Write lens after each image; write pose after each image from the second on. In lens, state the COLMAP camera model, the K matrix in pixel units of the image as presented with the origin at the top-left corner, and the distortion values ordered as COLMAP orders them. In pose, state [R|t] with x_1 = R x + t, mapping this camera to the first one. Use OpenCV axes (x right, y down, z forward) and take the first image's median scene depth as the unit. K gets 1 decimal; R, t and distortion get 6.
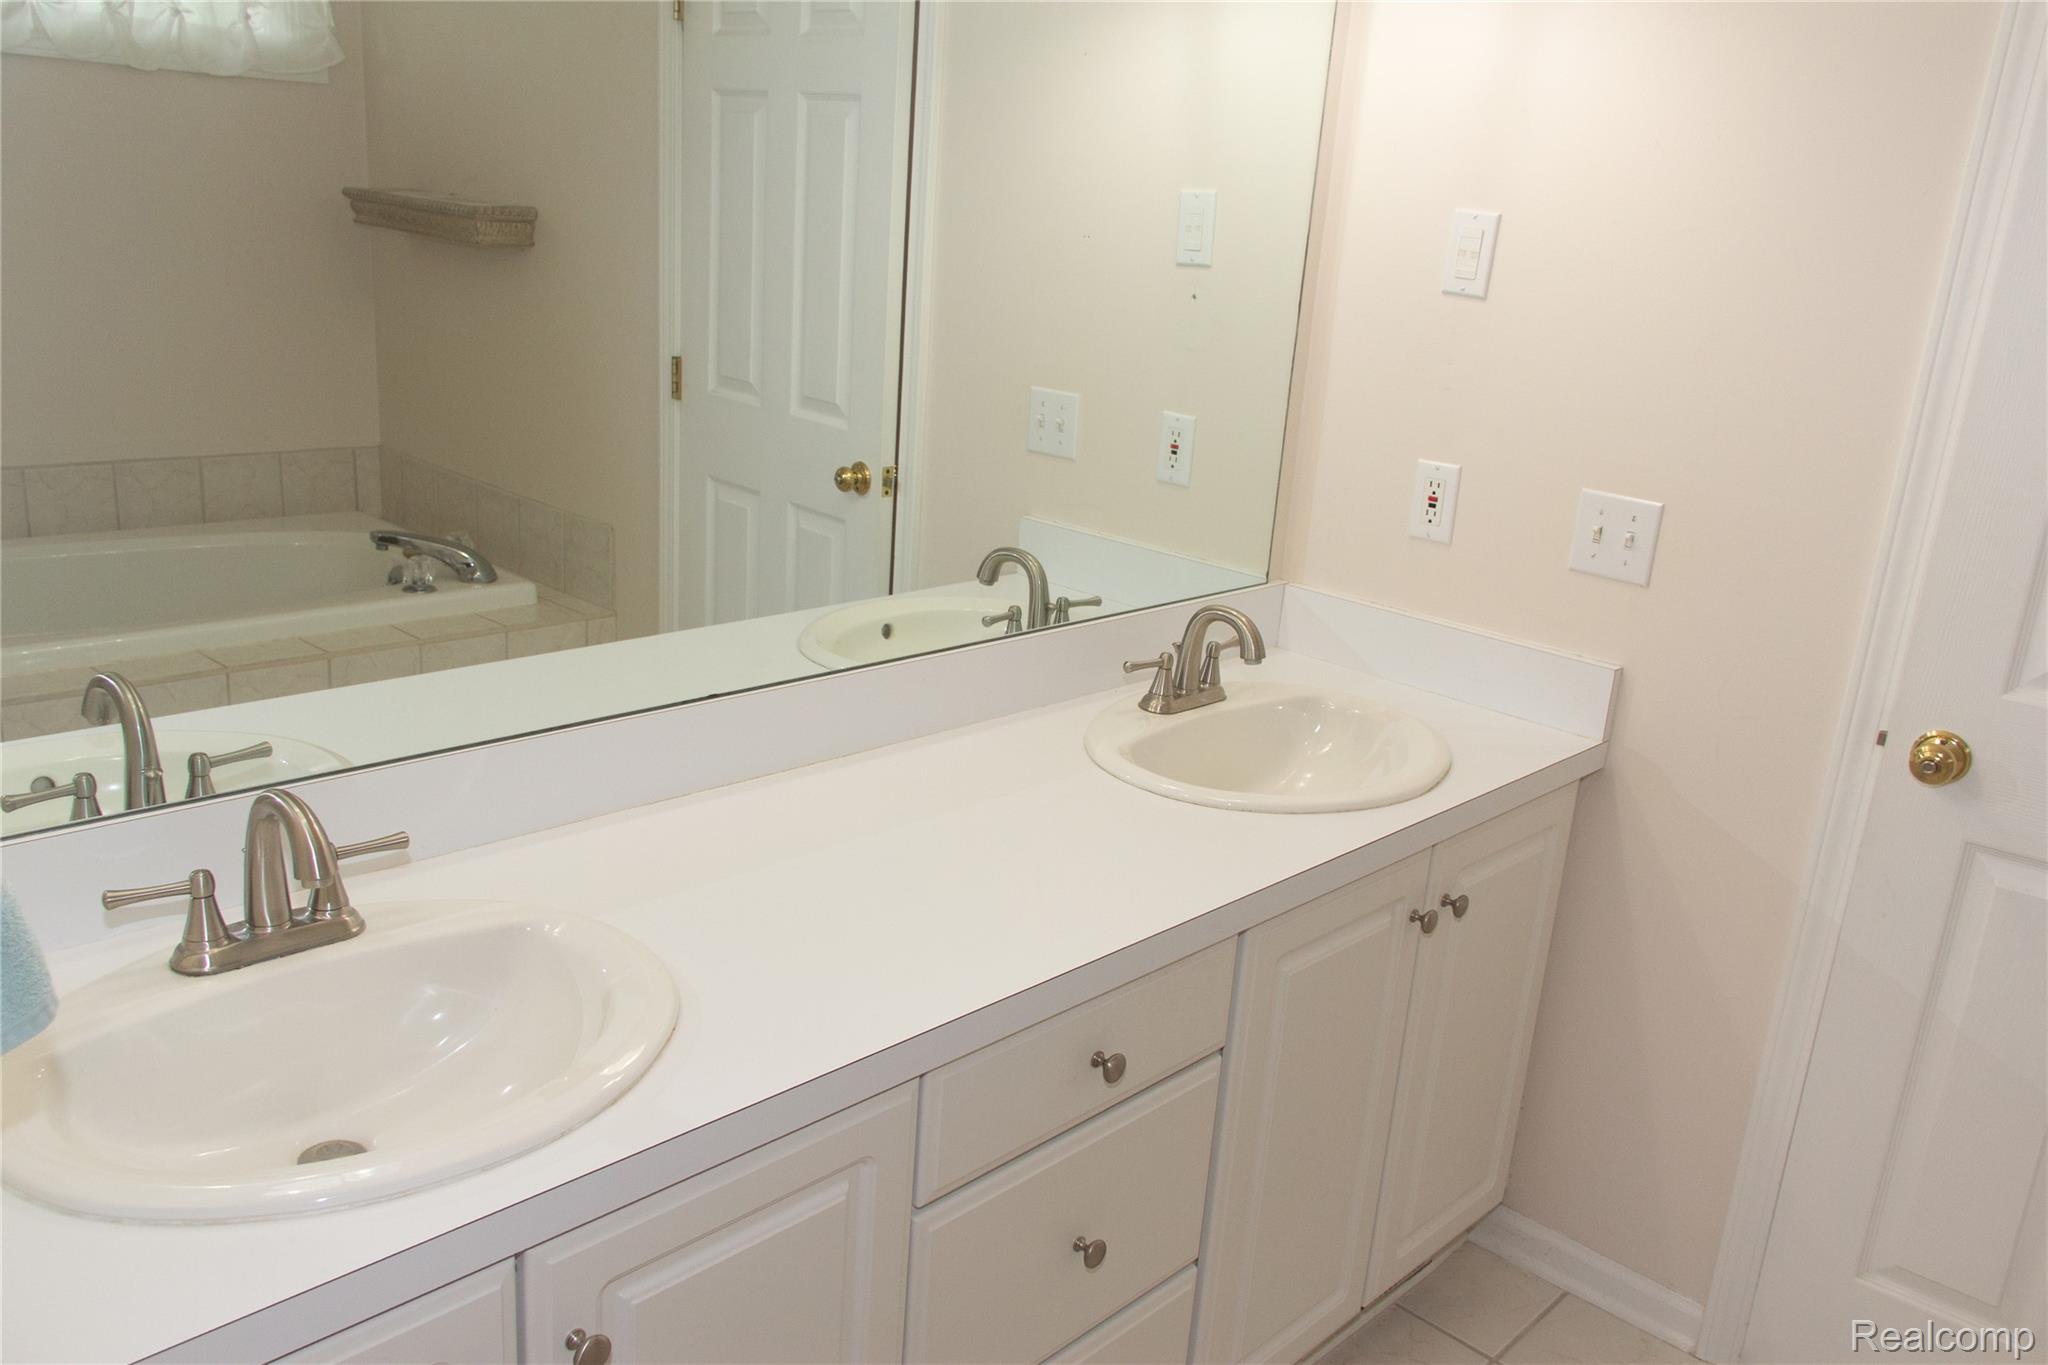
lens RADIAL K [[1722.0, 0, 1024.0], [0, 1722.0, 682.5], [0, 0, 1]] dist [-0.004207, 0.001730]
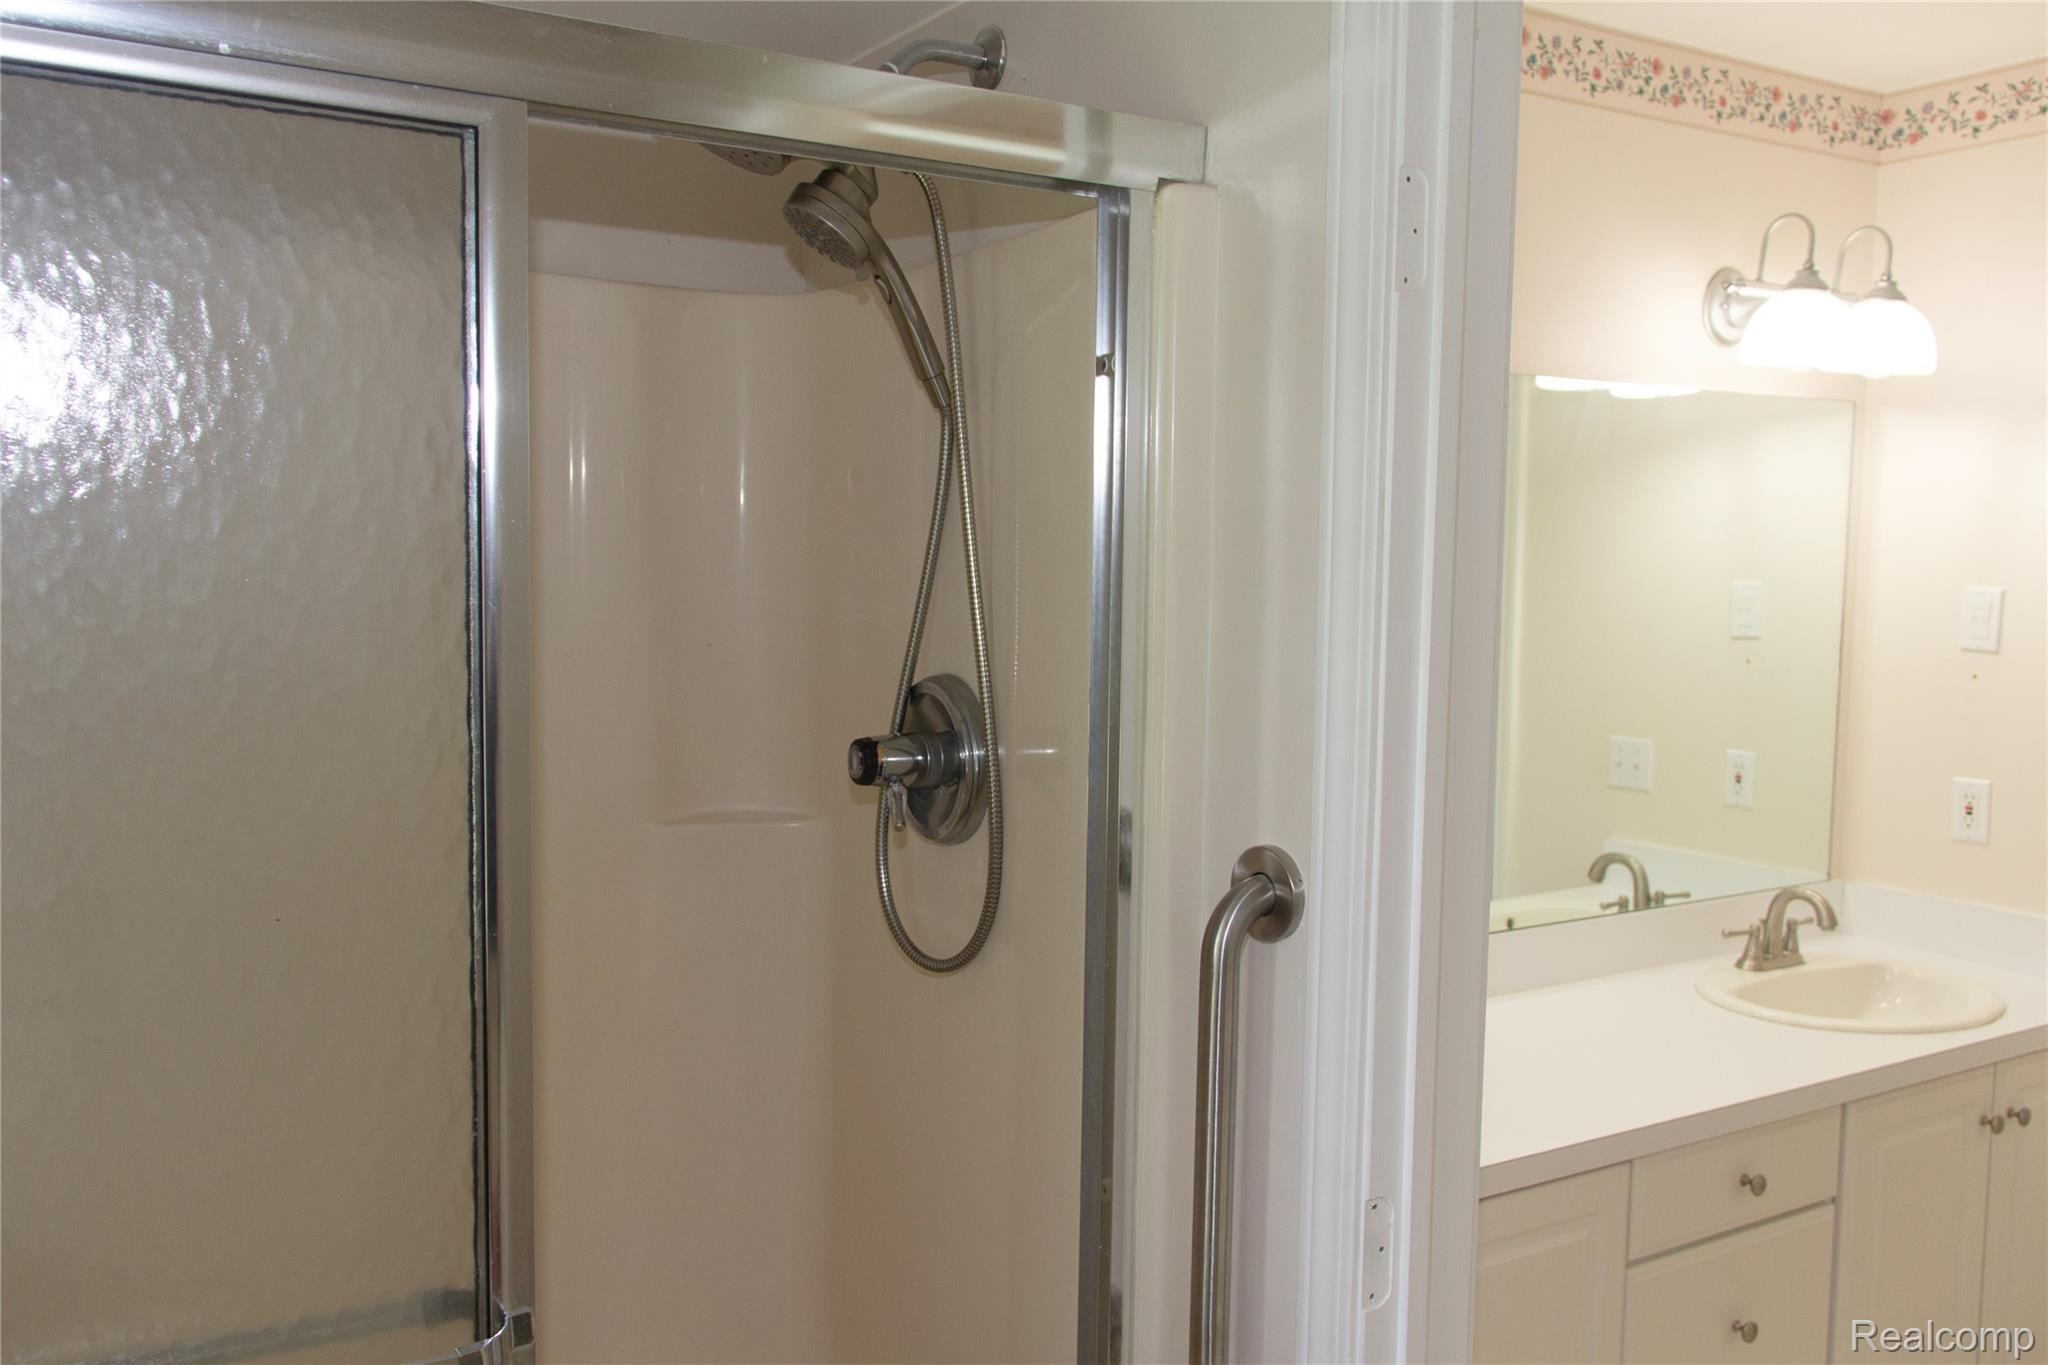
lens RADIAL K [[1635.1, 0, 1024.0], [0, 1635.1, 682.5], [0, 0, 1]] dist [-0.012489, 0.007379]
pose [[0.956681, -0.042877, -0.287962, -0.084028], [-0.020659, 0.976604, -0.214051, 0.079194], [0.290403, 0.210728, 0.933413, -0.364643]]
